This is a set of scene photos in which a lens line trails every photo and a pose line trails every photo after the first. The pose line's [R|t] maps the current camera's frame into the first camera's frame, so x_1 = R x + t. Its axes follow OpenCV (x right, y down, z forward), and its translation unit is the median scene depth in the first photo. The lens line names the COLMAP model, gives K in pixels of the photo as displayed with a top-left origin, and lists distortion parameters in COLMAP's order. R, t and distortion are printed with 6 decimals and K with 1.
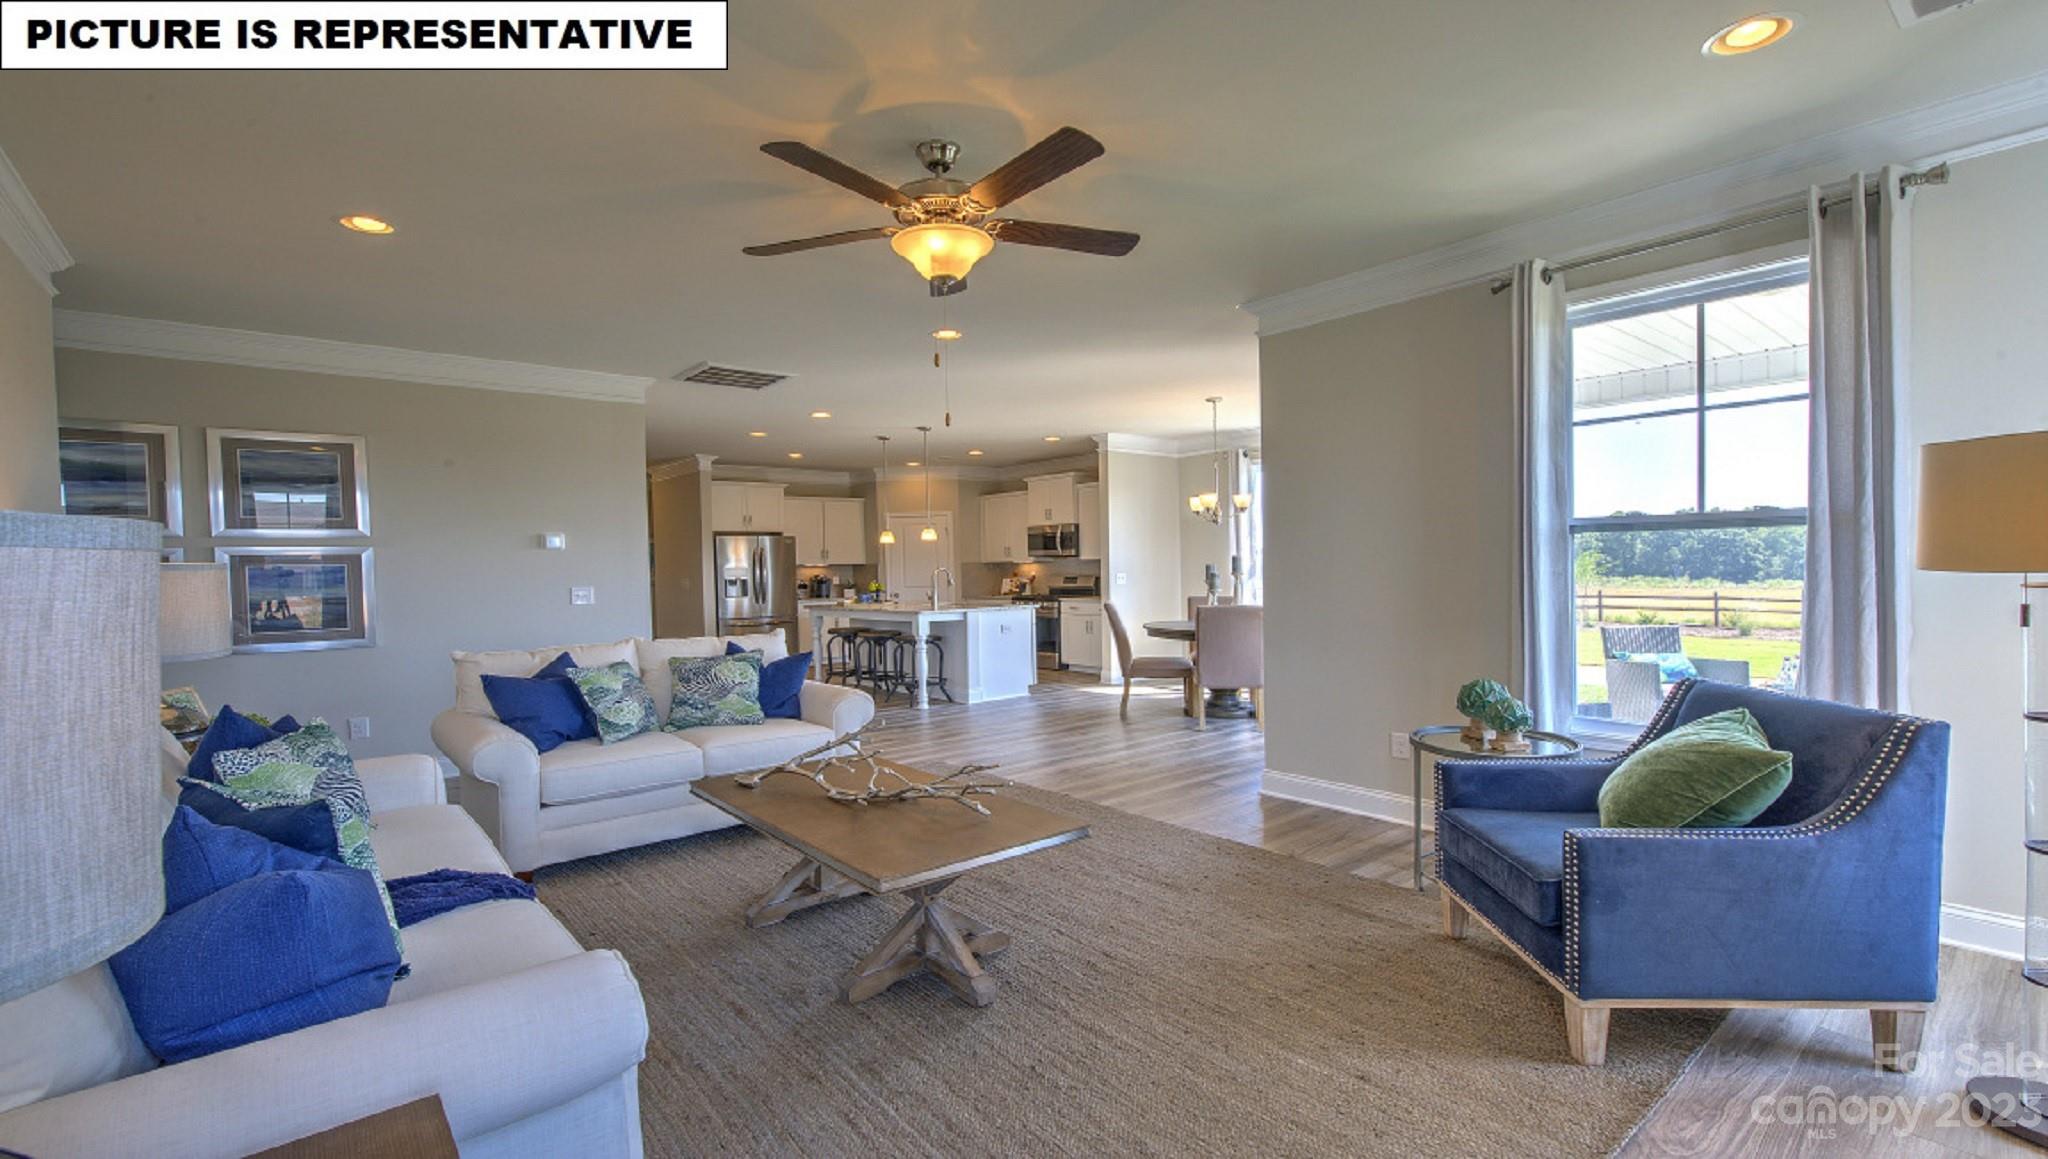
lens RADIAL K [[881.8, 0, 1022.8], [0, 881.8, 582.3], [0, 0, 1]] dist [0.001501, -0.000755]
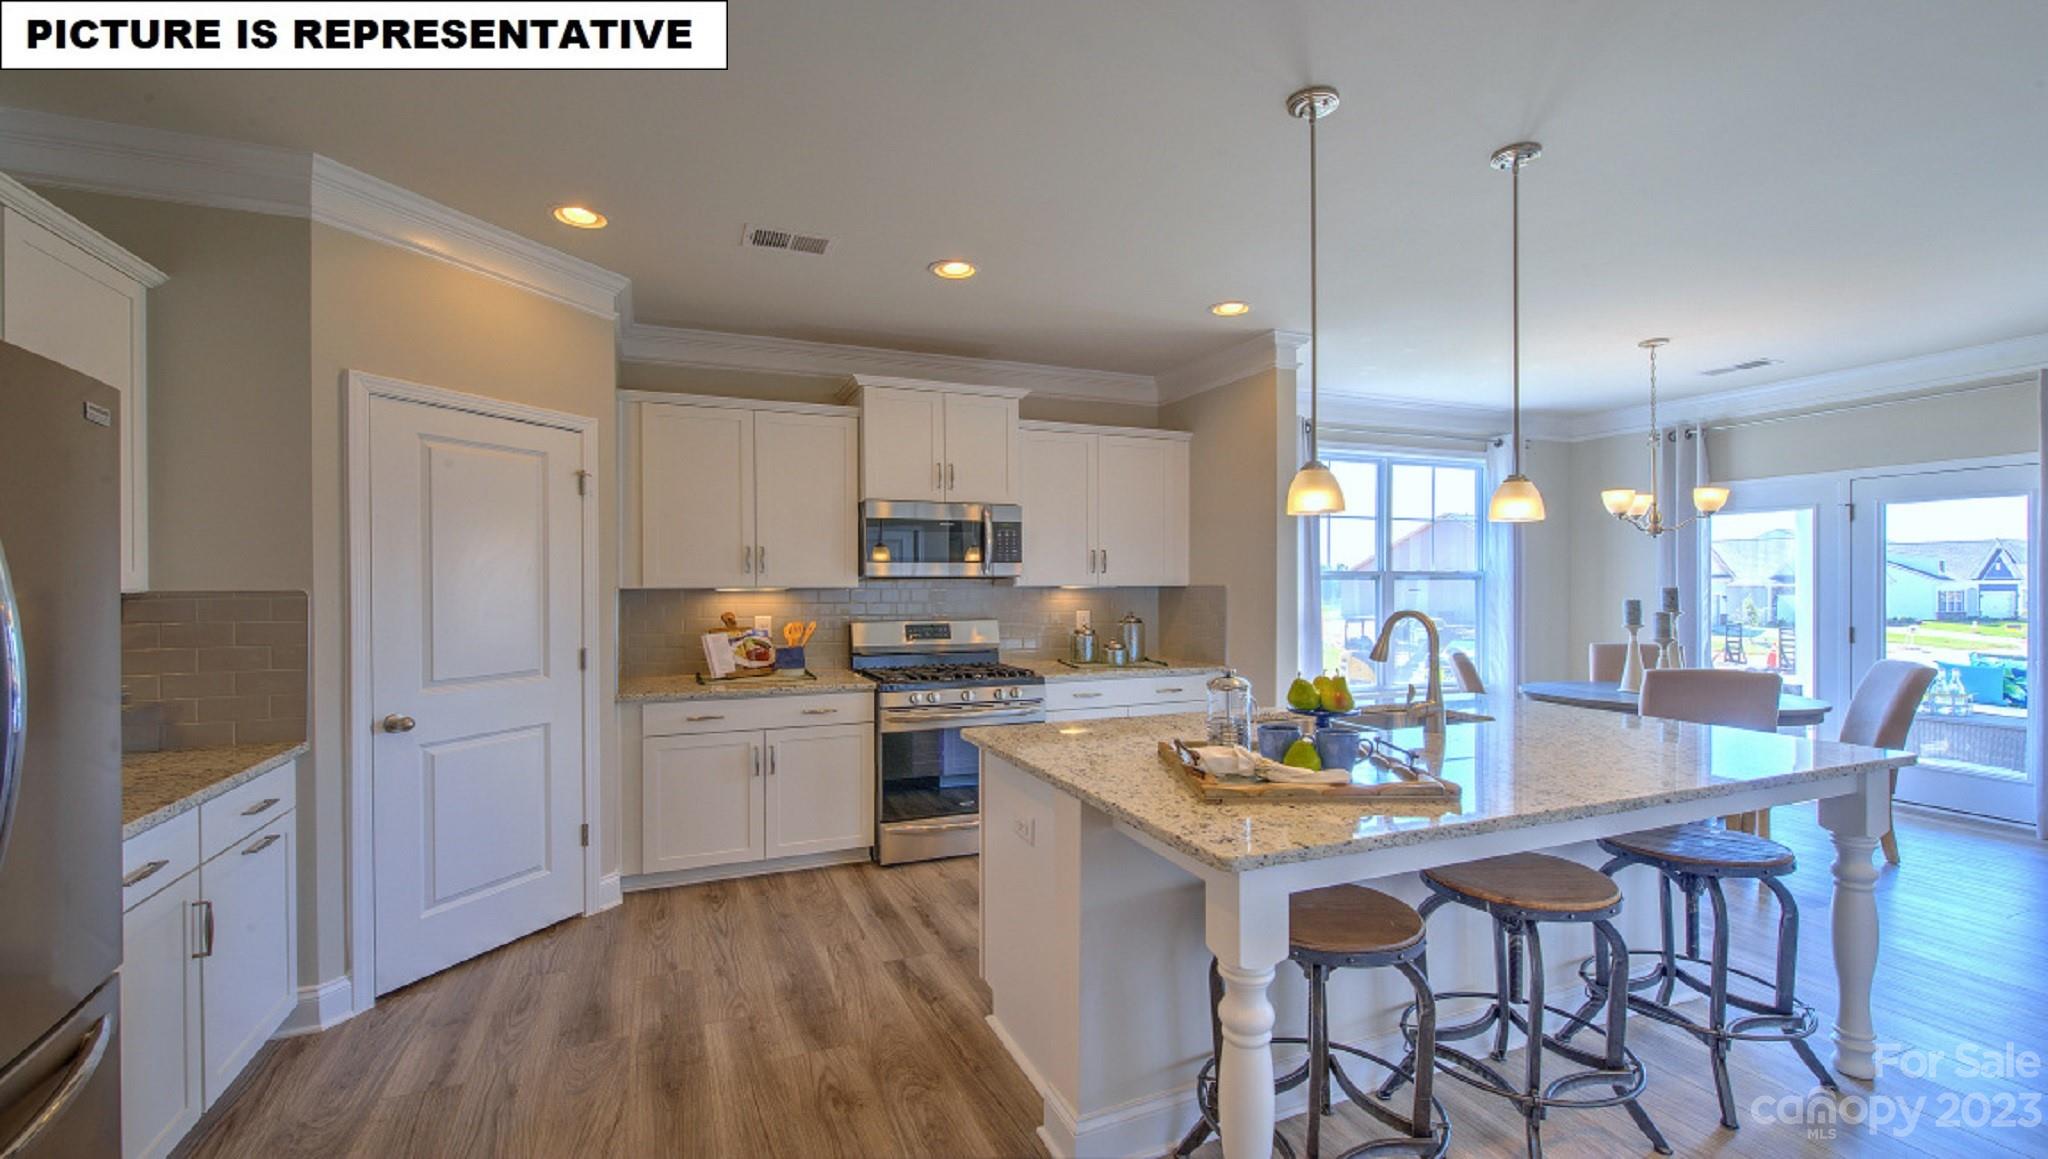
lens RADIAL K [[873.1, 0, 1024.0], [0, 873.1, 579.5], [0, 0, 1]] dist [0.003774, -0.002951]
pose [[0.300816, 0.019331, 0.953486, -0.552350], [0.014677, 0.999582, -0.024896, -0.027205], [-0.953569, 0.021483, 0.300406, 1.318394]]
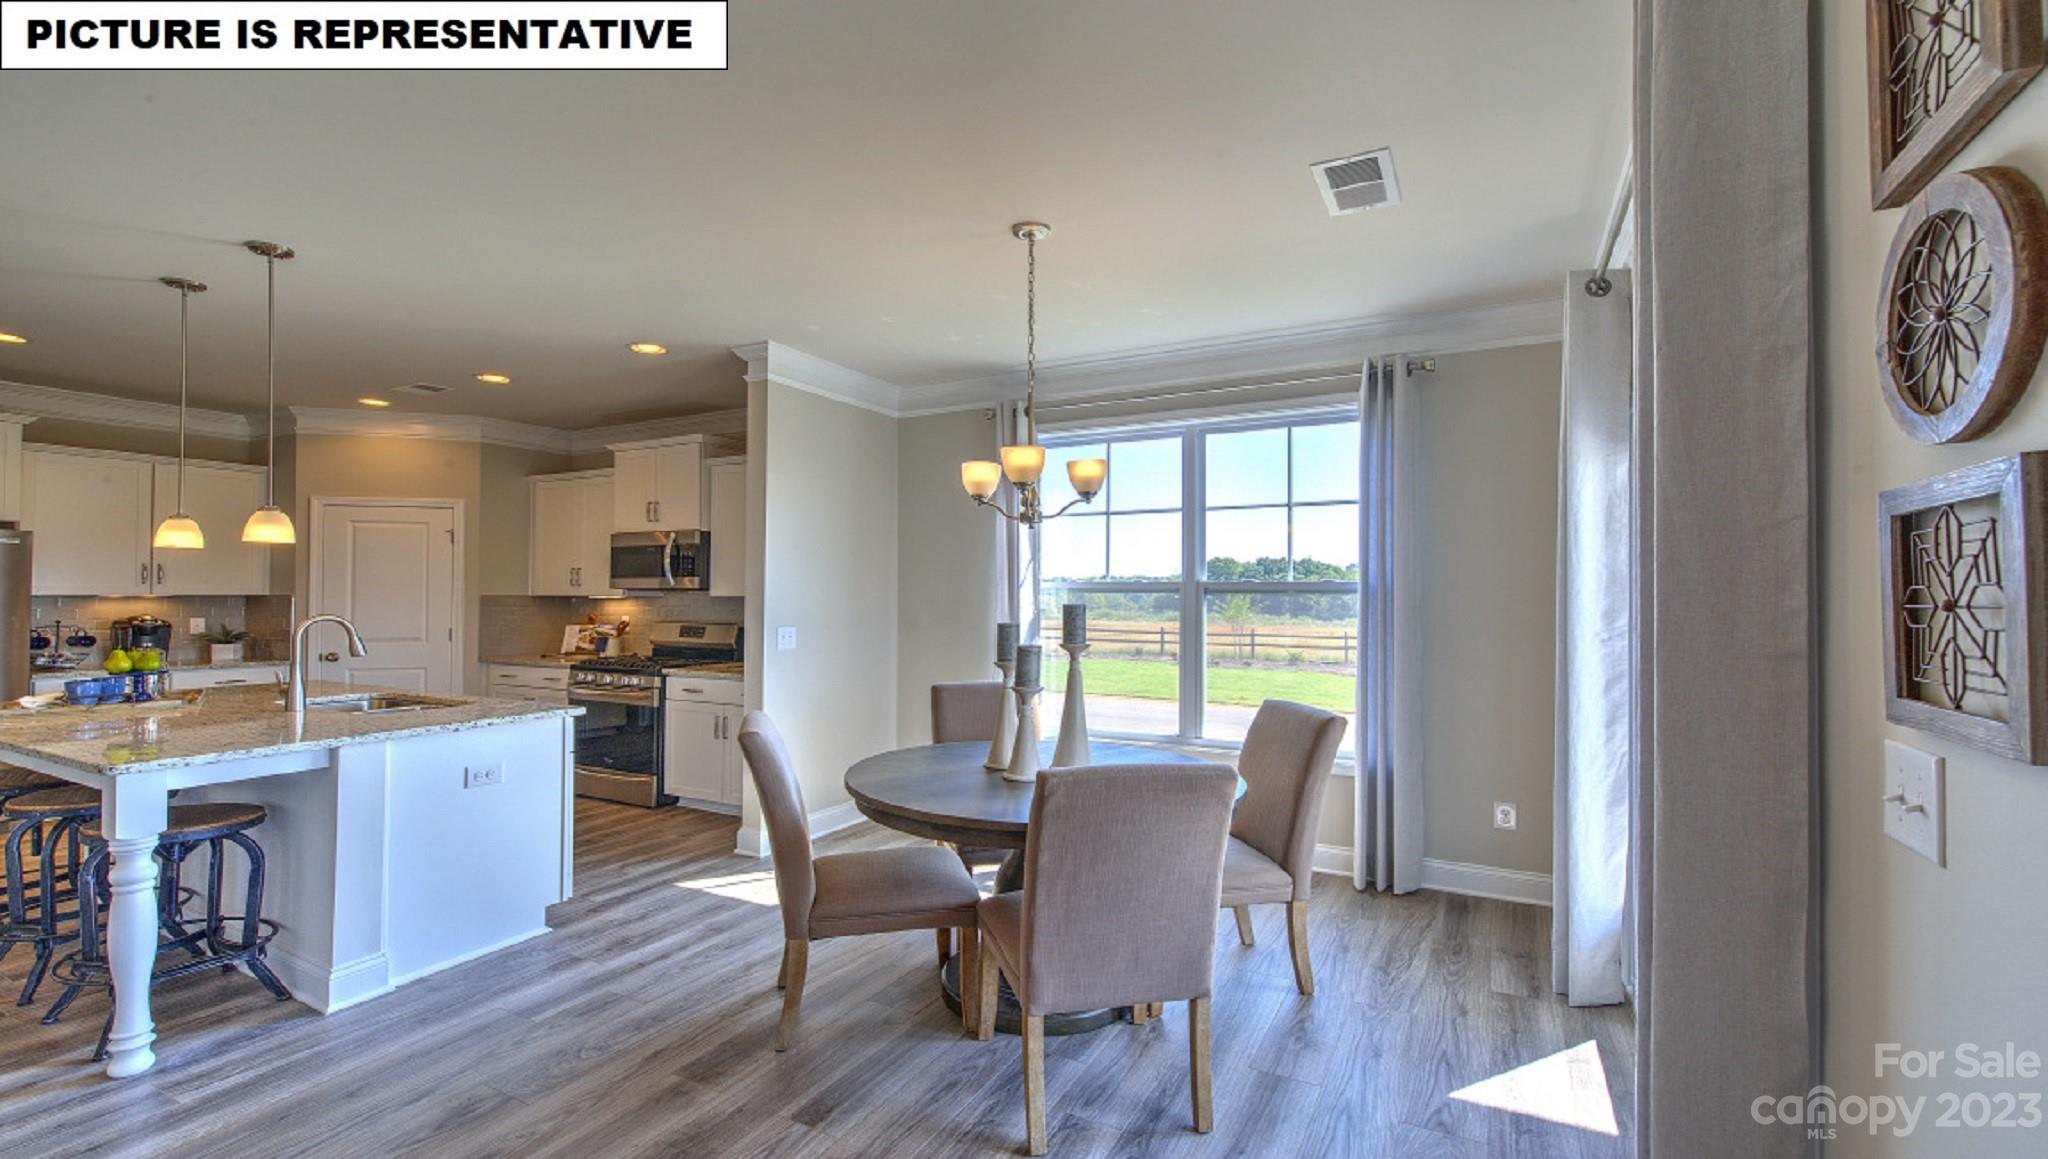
lens RADIAL K [[888.4, 0, 1021.3], [0, 888.4, 546.7], [0, 0, 1]] dist [0.007971, -0.000091]
pose [[0.931548, 0.039524, 0.361464, 0.068811], [-0.012709, 0.997007, -0.076265, -0.025887], [-0.363397, 0.066451, 0.929262, 0.641615]]
